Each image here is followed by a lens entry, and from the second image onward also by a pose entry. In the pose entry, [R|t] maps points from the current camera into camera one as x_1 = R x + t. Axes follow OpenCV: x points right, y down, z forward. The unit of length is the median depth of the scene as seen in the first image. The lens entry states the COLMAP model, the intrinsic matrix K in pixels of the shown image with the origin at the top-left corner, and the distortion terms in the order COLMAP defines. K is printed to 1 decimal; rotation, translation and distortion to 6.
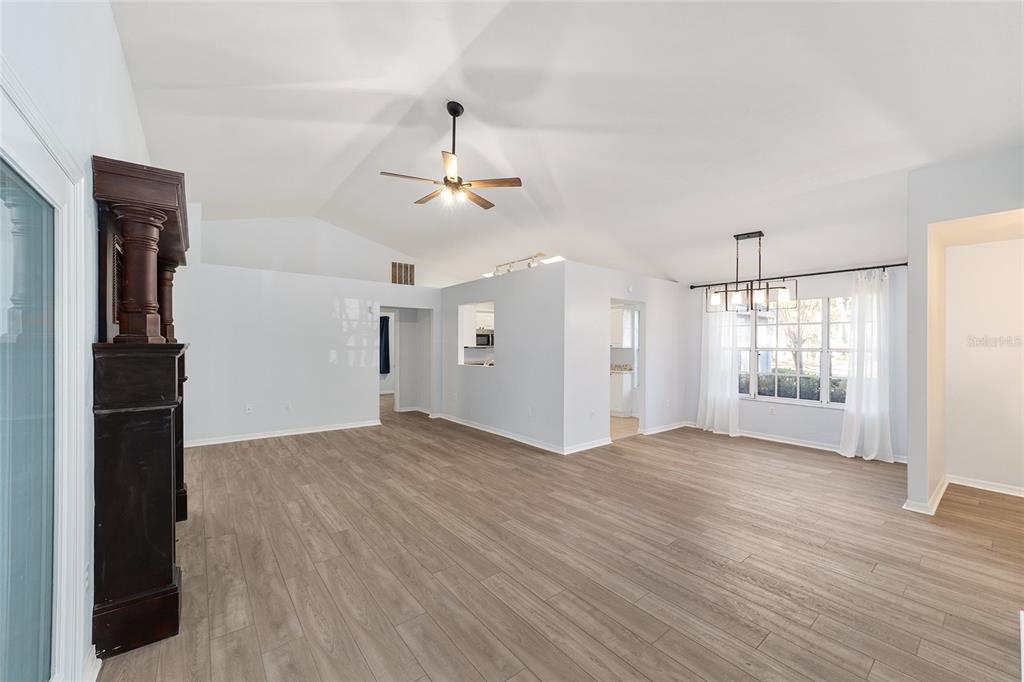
lens RADIAL K [[395.3, 0, 508.6], [0, 395.3, 343.5], [0, 0, 1]] dist [-0.017082, 0.008948]
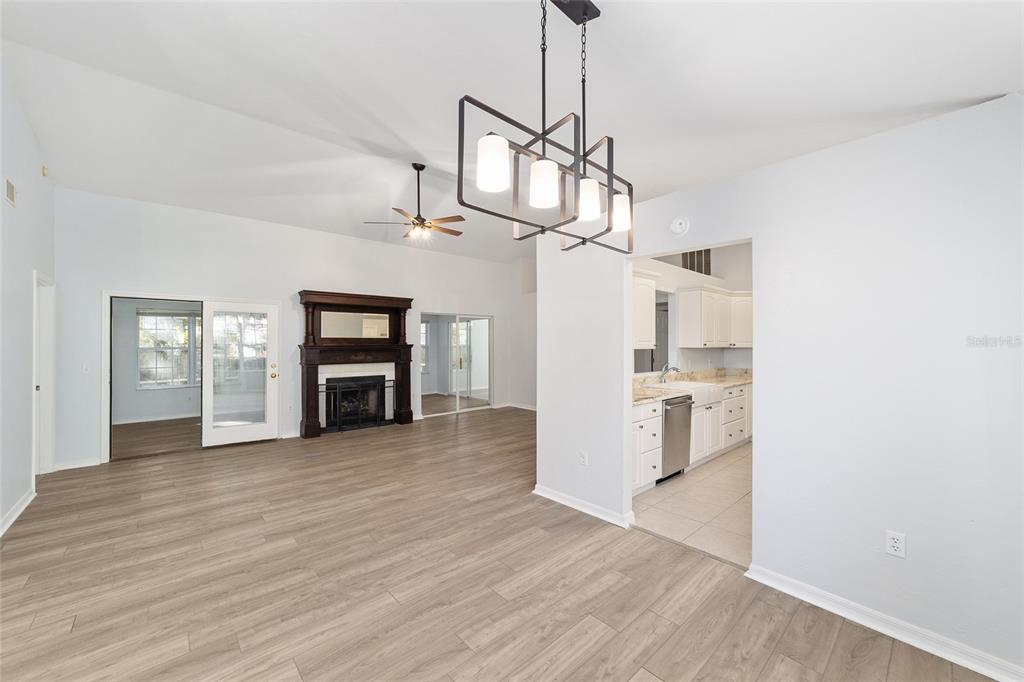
lens RADIAL K [[395.3, 0, 508.6], [0, 395.3, 343.5], [0, 0, 1]] dist [-0.017082, 0.008948]
pose [[0.060500, -0.004088, -0.998160, 0.925658], [0.004208, 0.999984, -0.003841, 0.001738], [0.998159, -0.003968, 0.060517, 0.949765]]
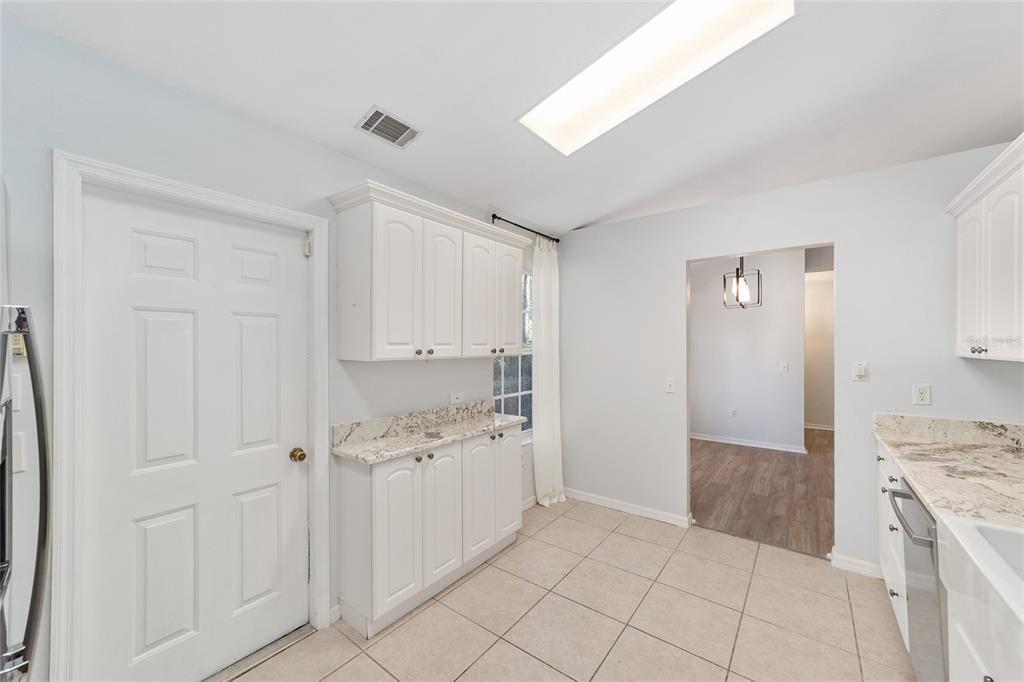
lens RADIAL K [[395.3, 0, 508.6], [0, 395.3, 343.5], [0, 0, 1]] dist [-0.017082, 0.008948]
pose [[-0.251355, -0.002349, 0.967892, -0.107923], [-0.001732, 0.999997, 0.001977, -0.000384], [-0.967893, -0.001180, -0.251358, 1.741573]]
